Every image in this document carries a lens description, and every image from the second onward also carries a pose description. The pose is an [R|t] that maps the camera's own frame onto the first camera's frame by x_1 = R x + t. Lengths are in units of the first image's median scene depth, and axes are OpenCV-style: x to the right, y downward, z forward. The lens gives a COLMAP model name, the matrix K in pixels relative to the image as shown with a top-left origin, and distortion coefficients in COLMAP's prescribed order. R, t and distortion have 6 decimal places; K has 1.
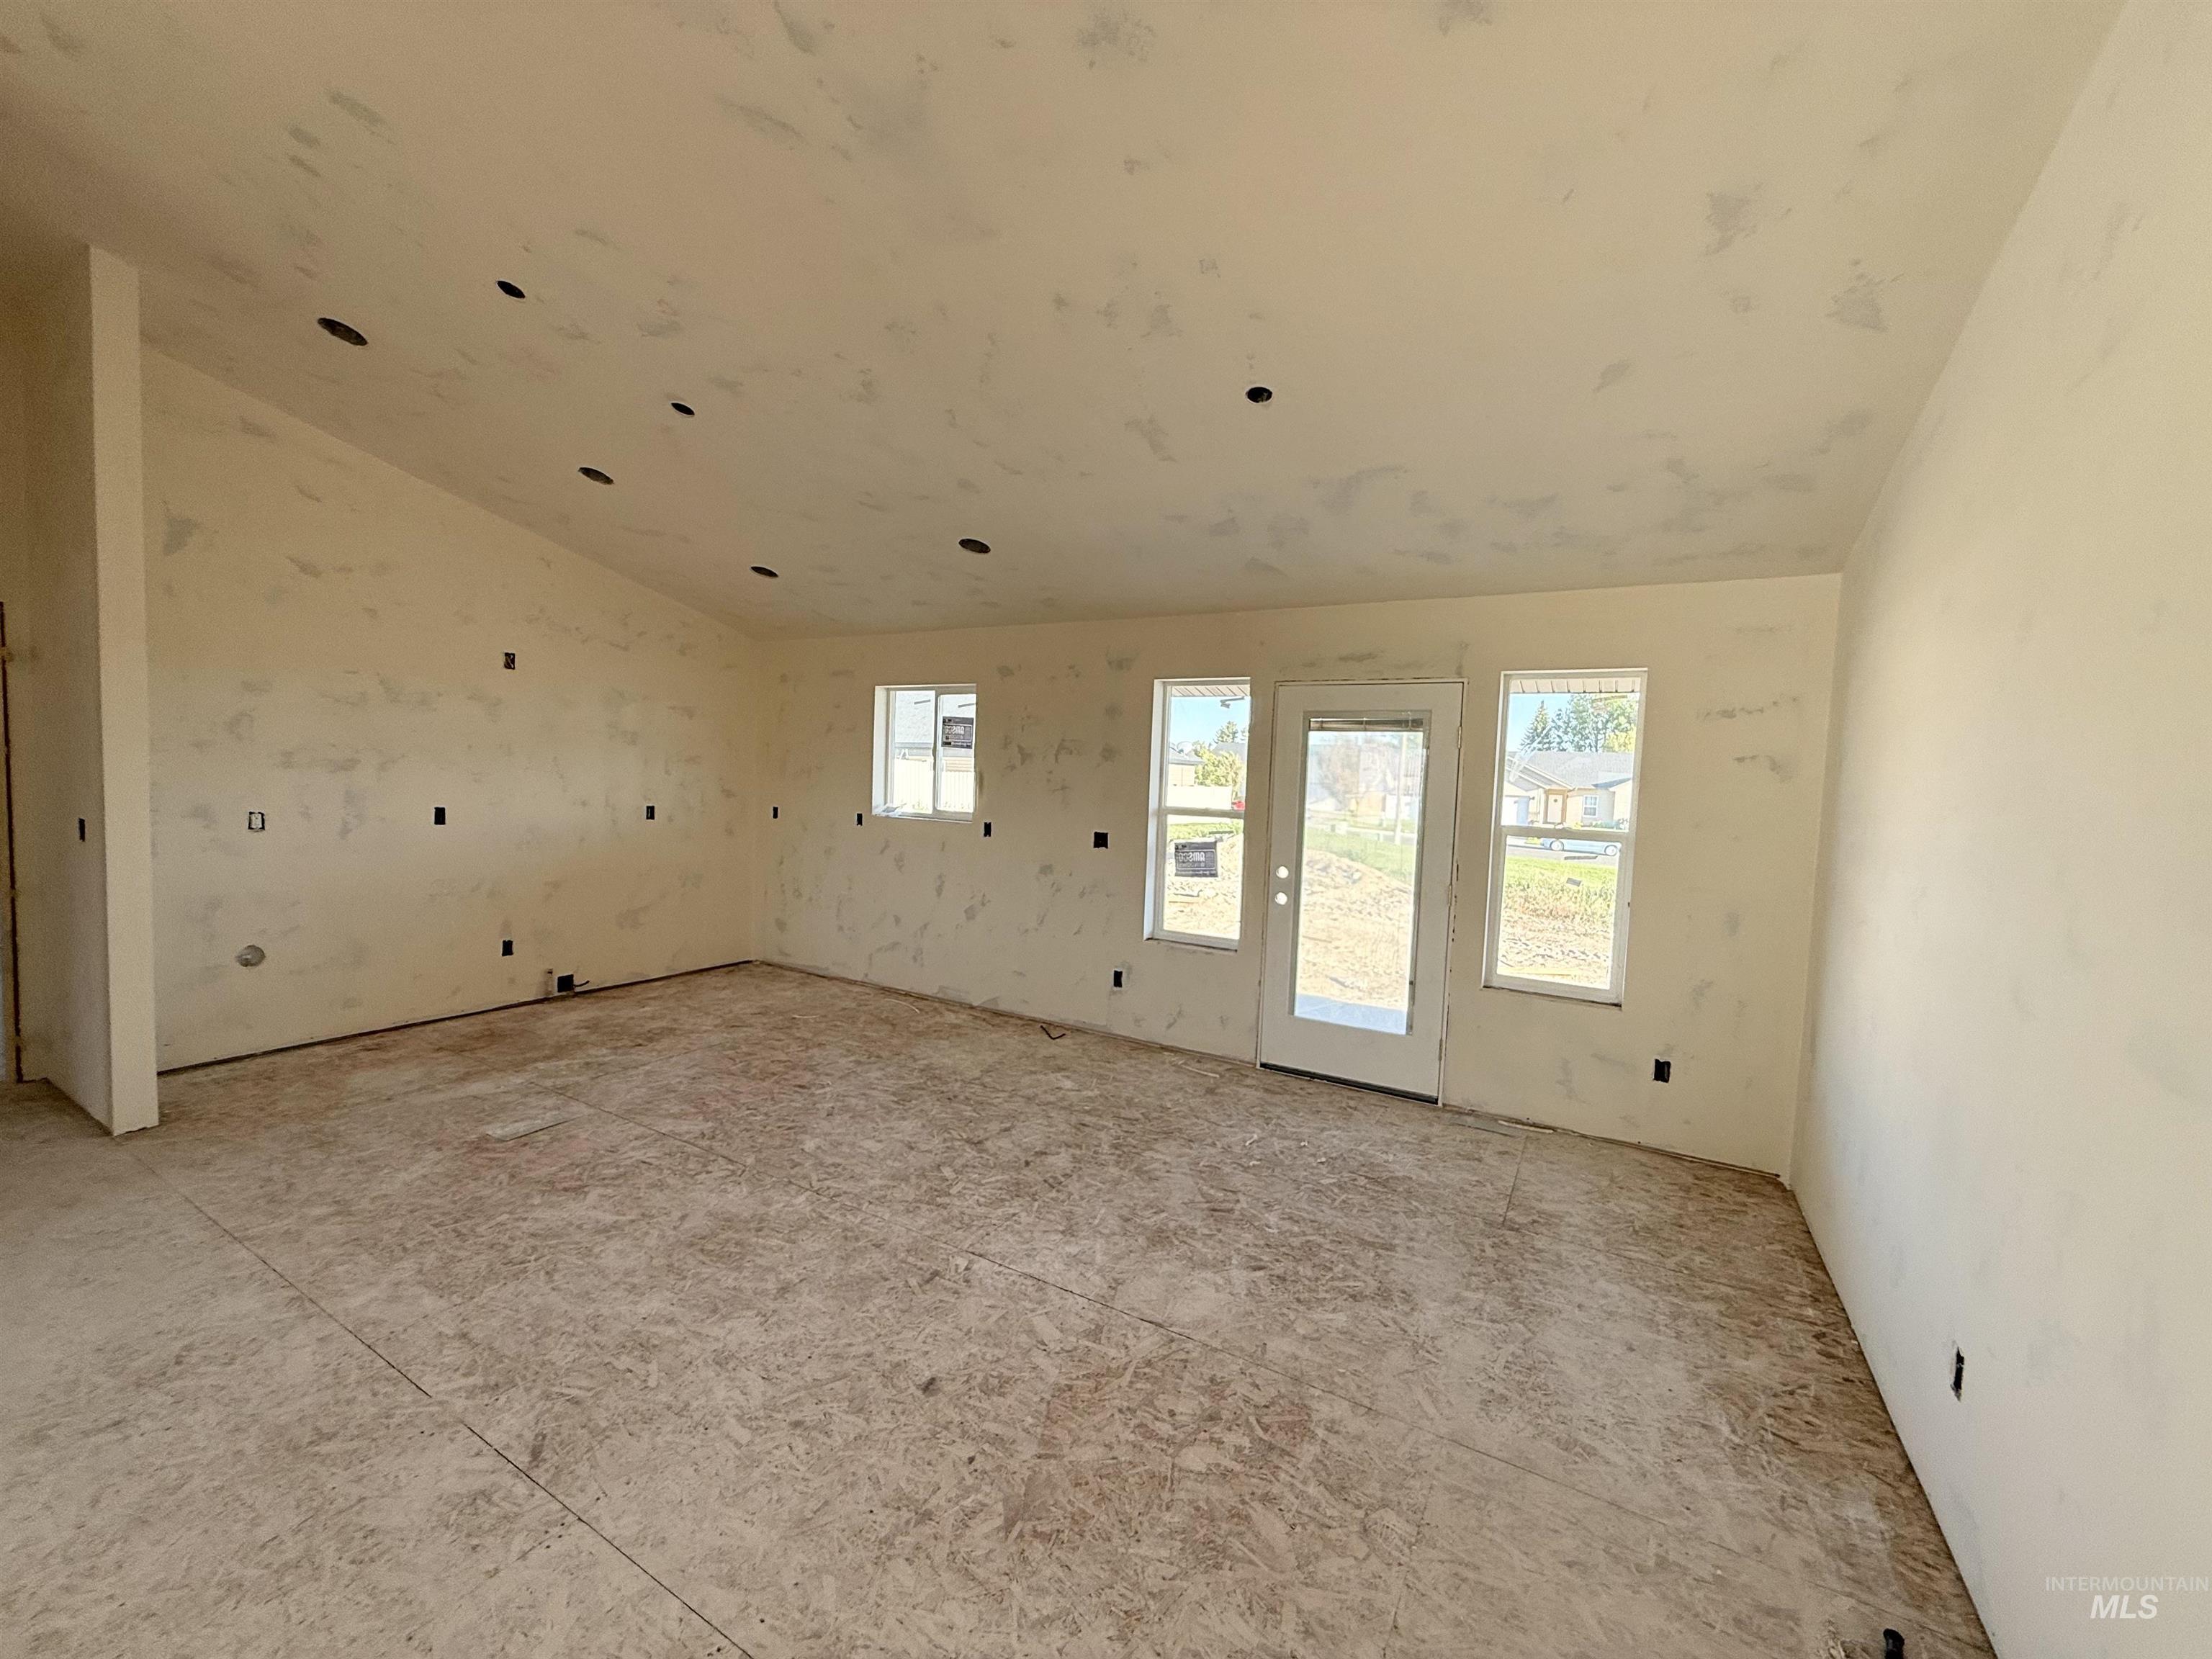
lens RADIAL K [[881.9, 0, 1103.1], [0, 881.9, 830.4], [0, 0, 1]] dist [-0.000362, -0.000378]
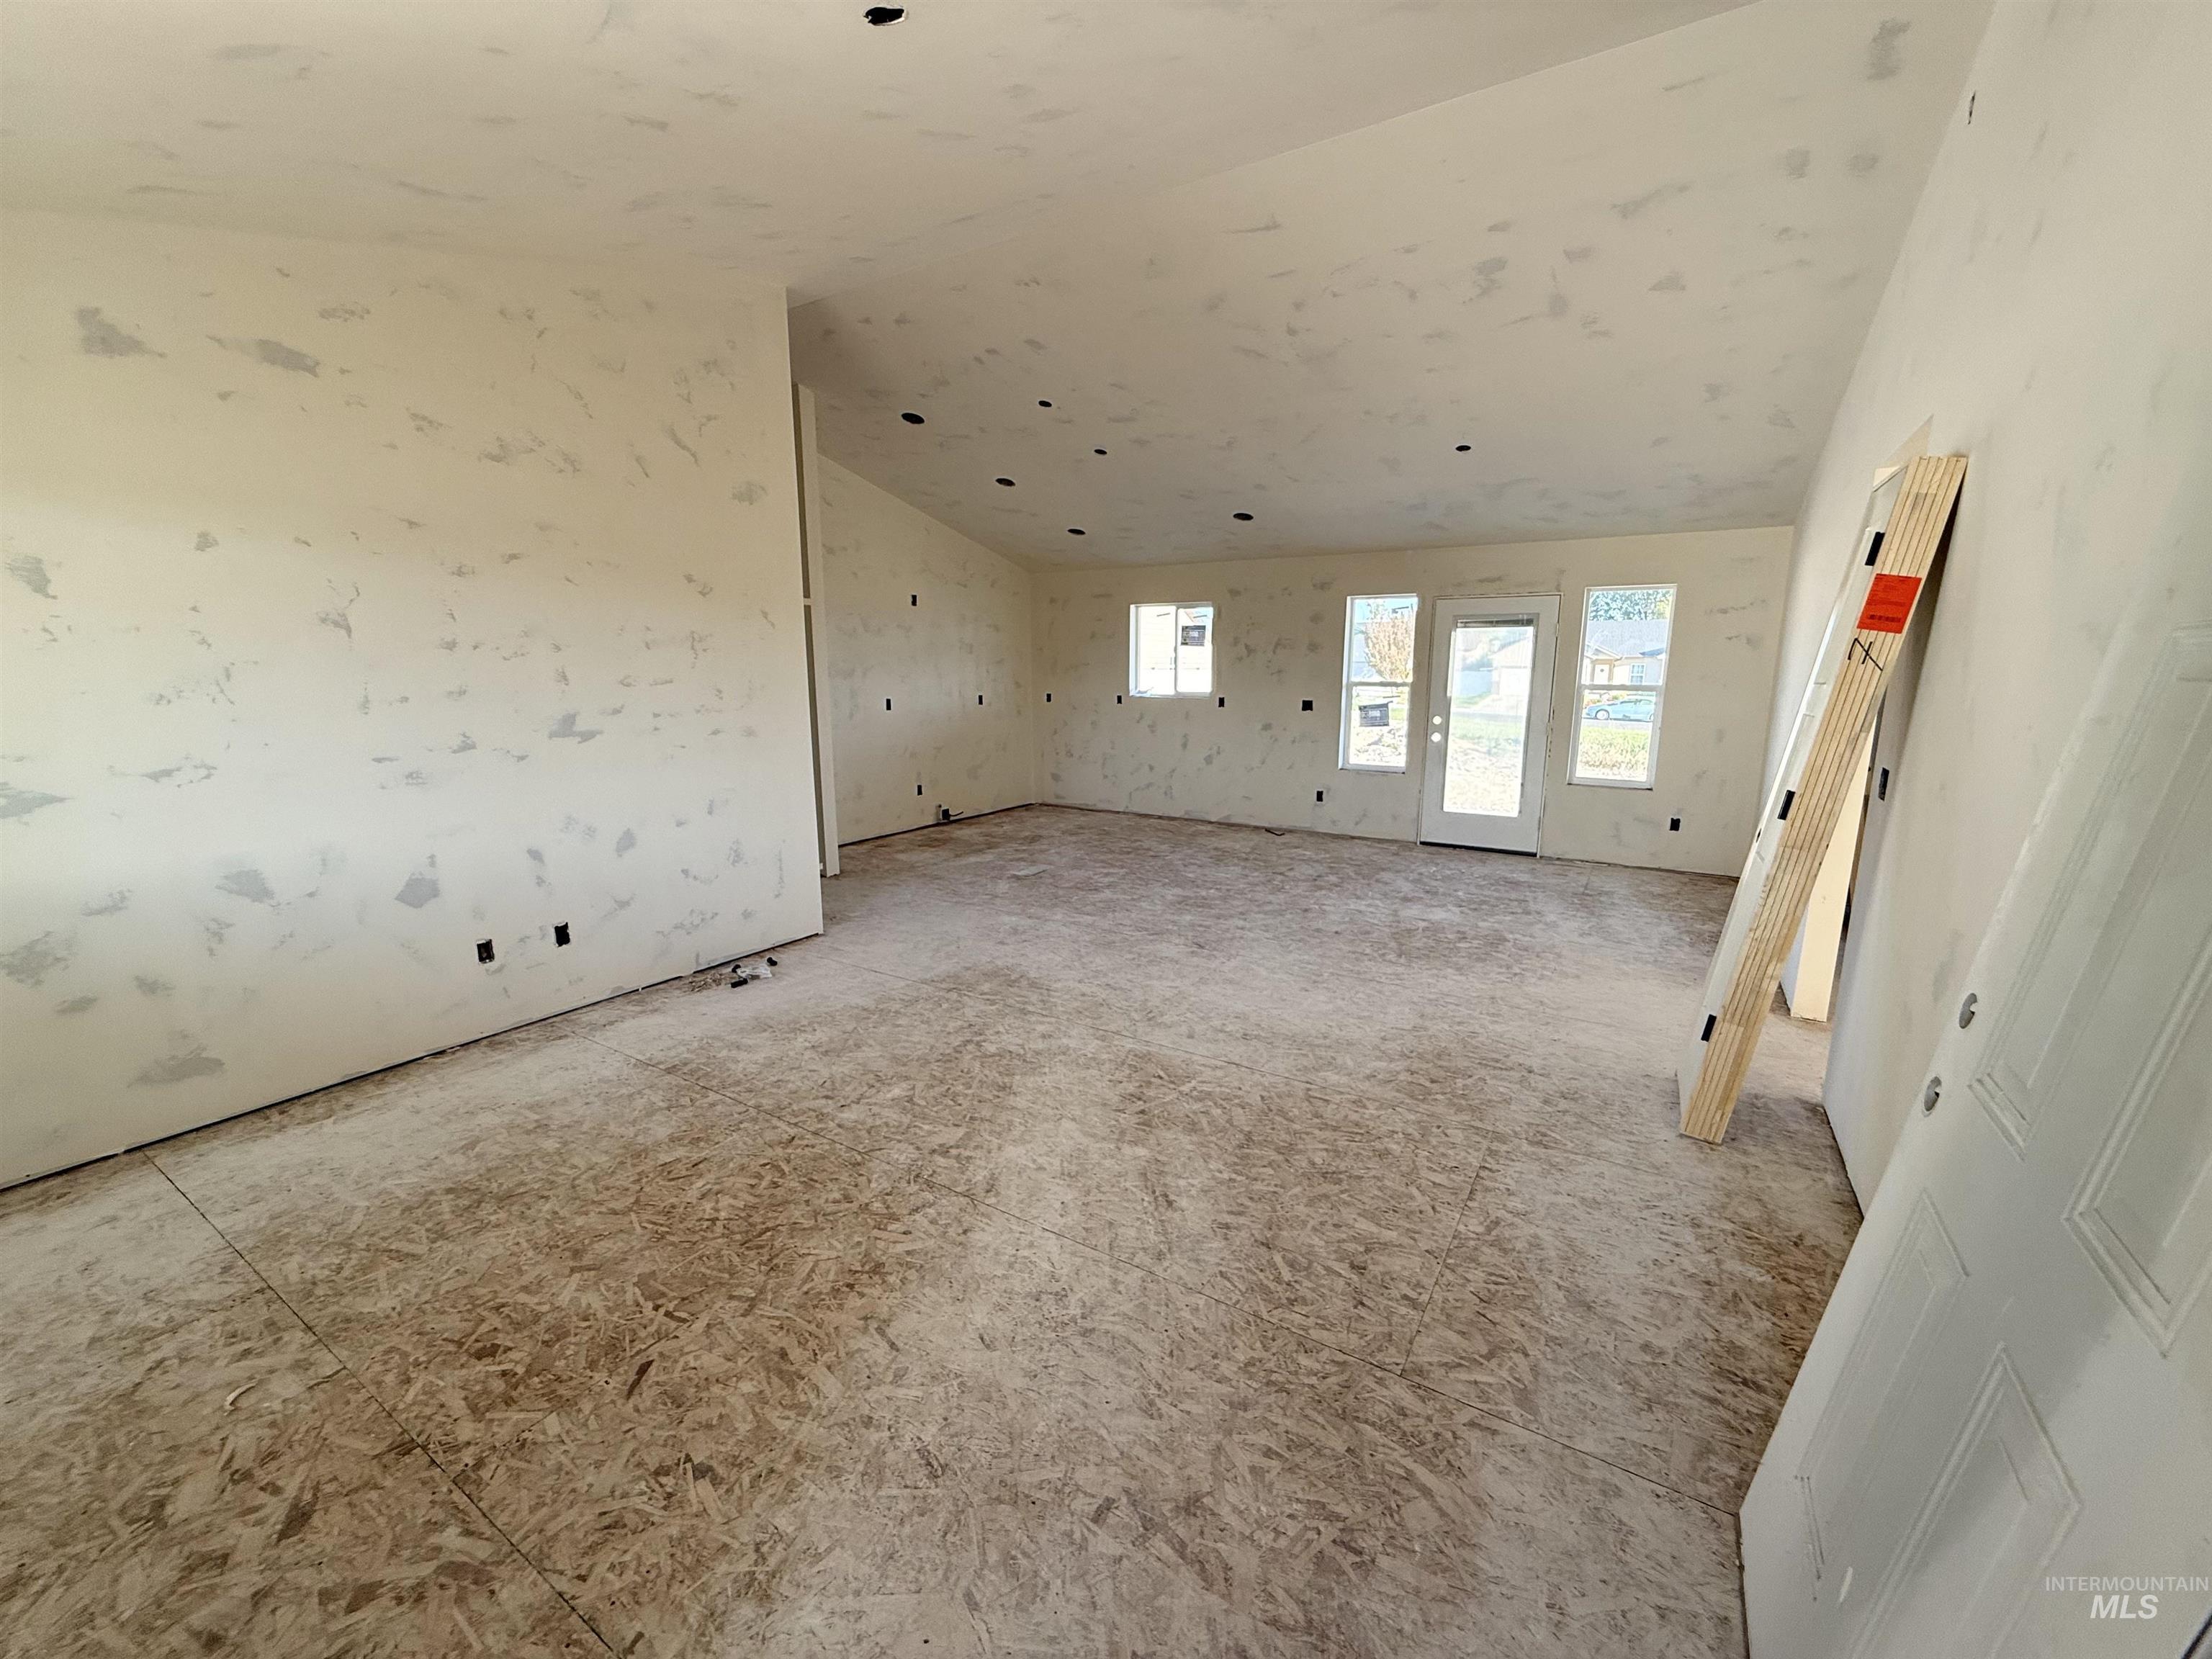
lens RADIAL K [[881.9, 0, 1103.1], [0, 881.9, 830.4], [0, 0, 1]] dist [-0.000362, -0.000378]
pose [[0.998780, -0.030798, -0.038593, -0.377854], [0.035387, 0.991588, 0.124500, 0.028522], [0.034434, -0.125713, 0.991469, -0.679855]]
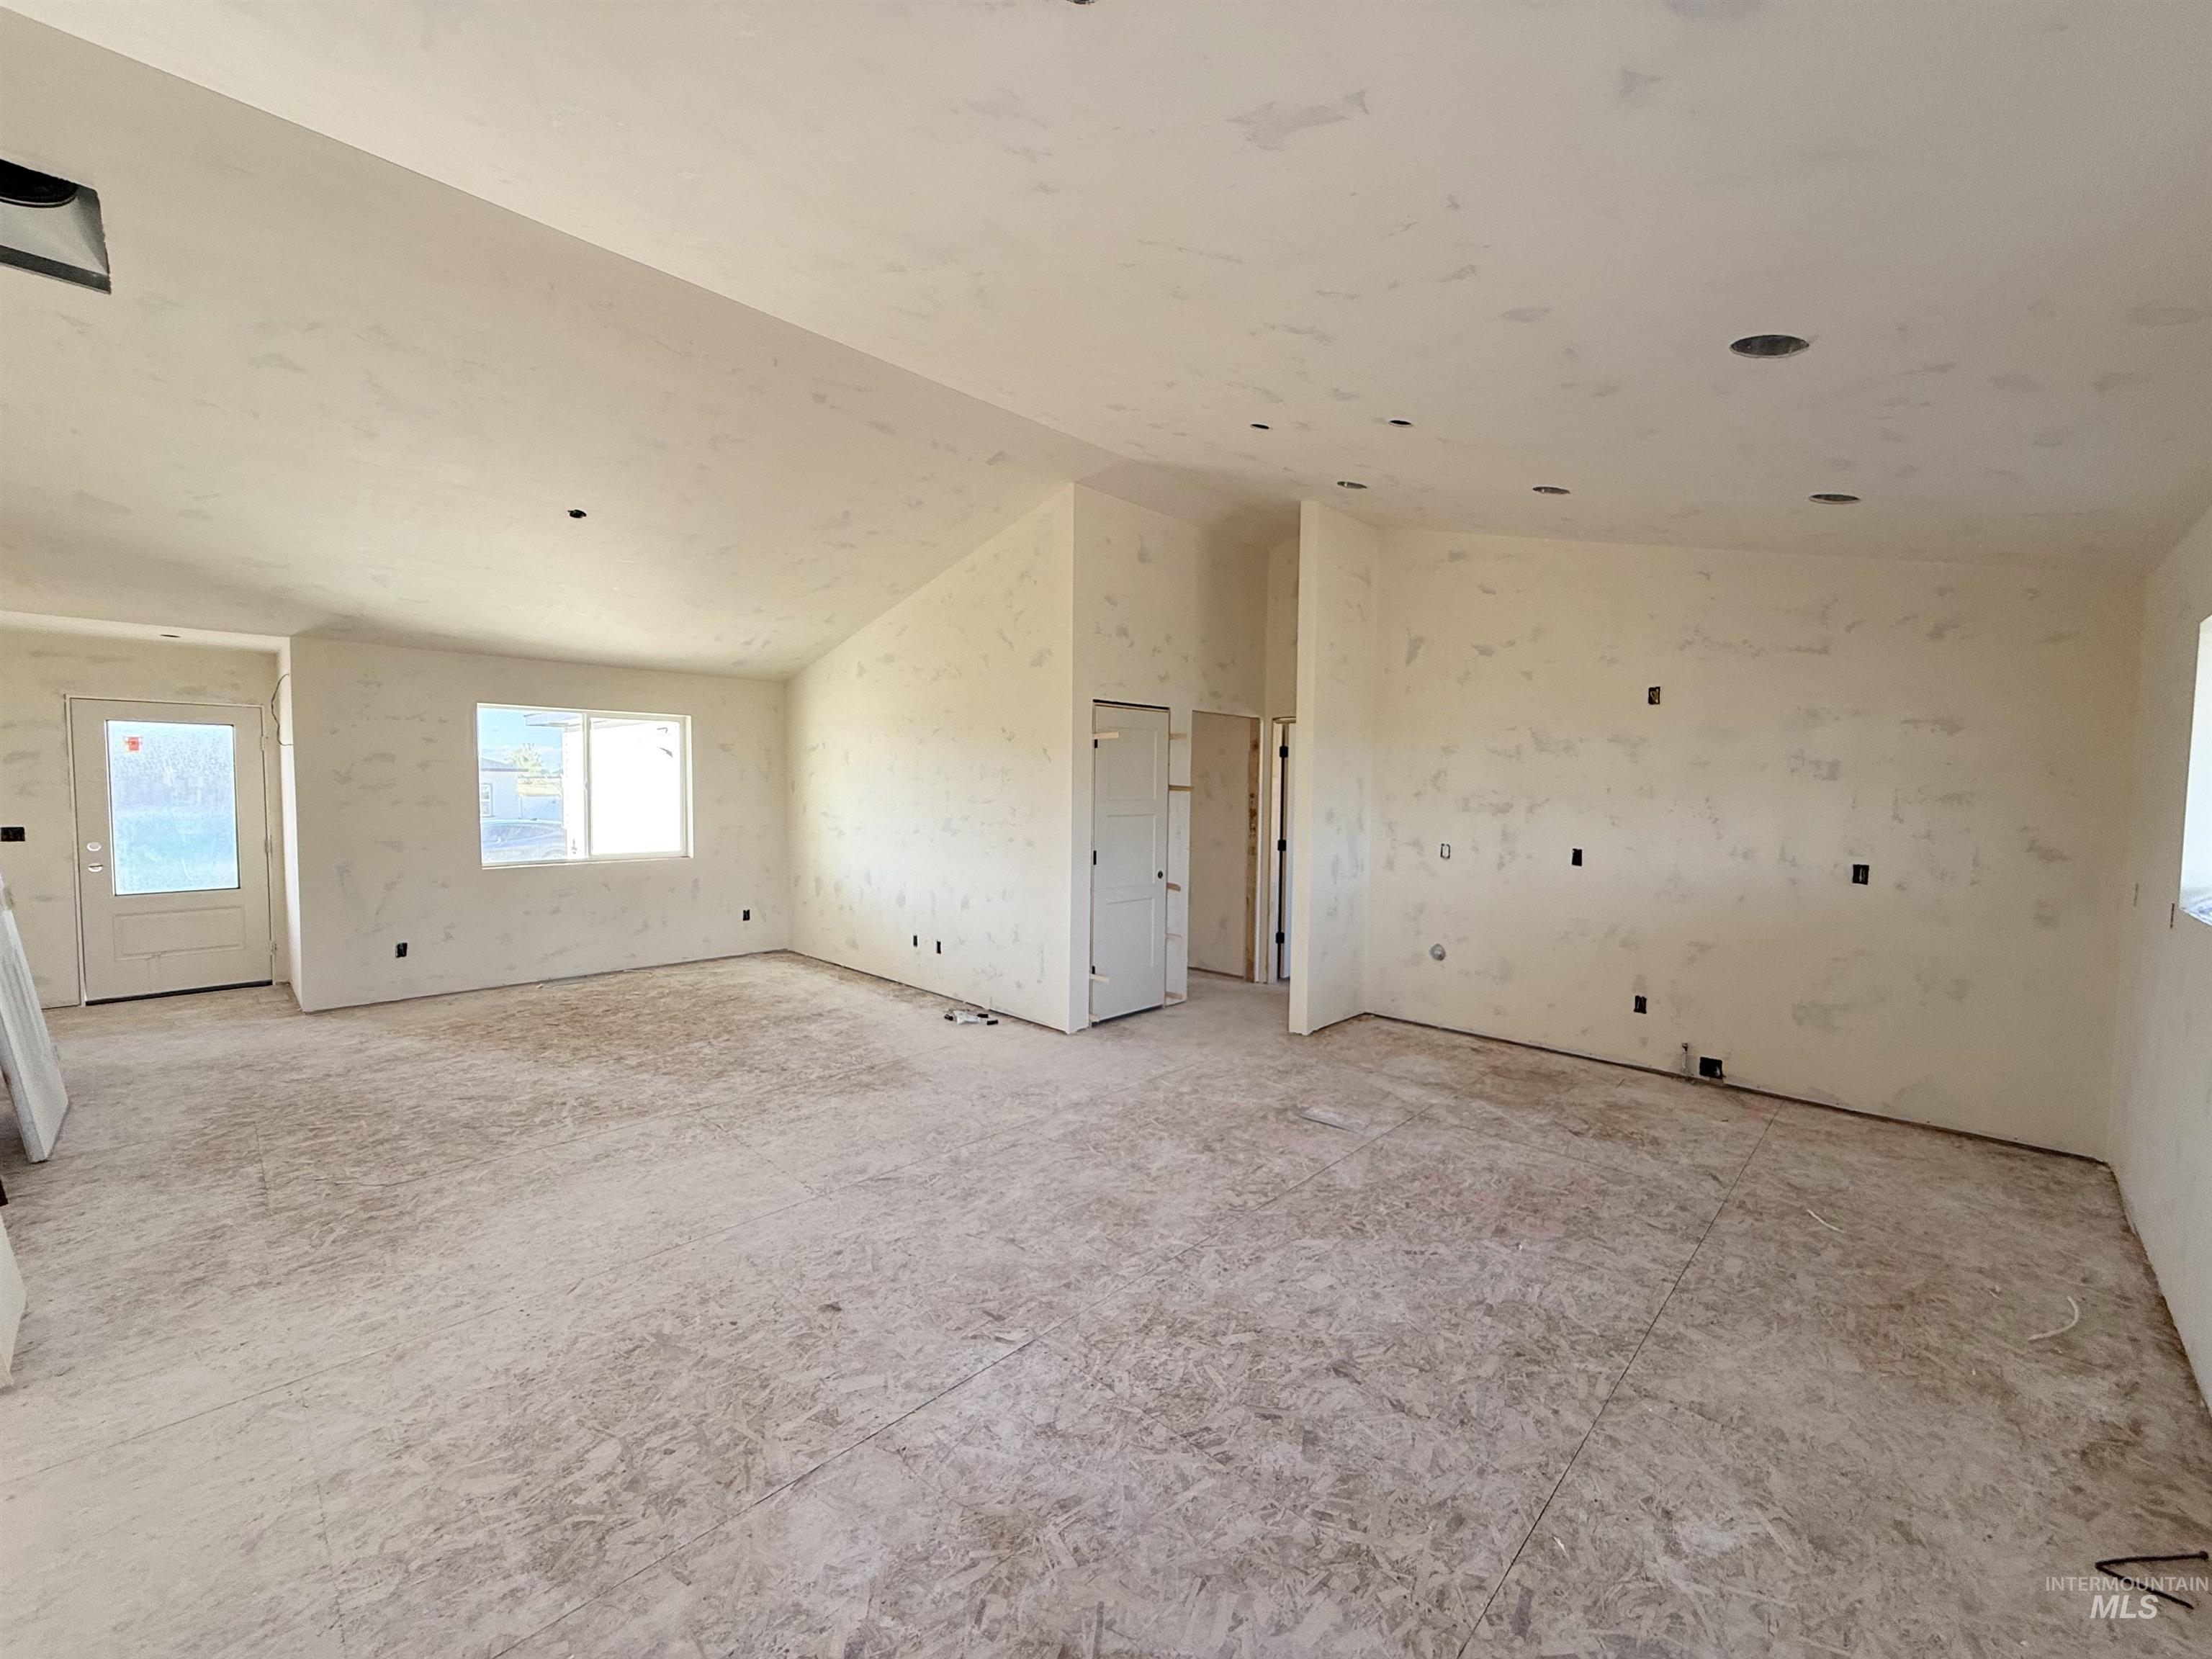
lens RADIAL K [[881.9, 0, 1103.1], [0, 881.9, 830.4], [0, 0, 1]] dist [-0.000362, -0.000378]
pose [[-0.237327, 0.007172, -0.971403, 0.458236], [-0.079207, 0.996500, 0.026708, -0.037446], [0.968195, 0.083280, -0.235929, 0.837307]]
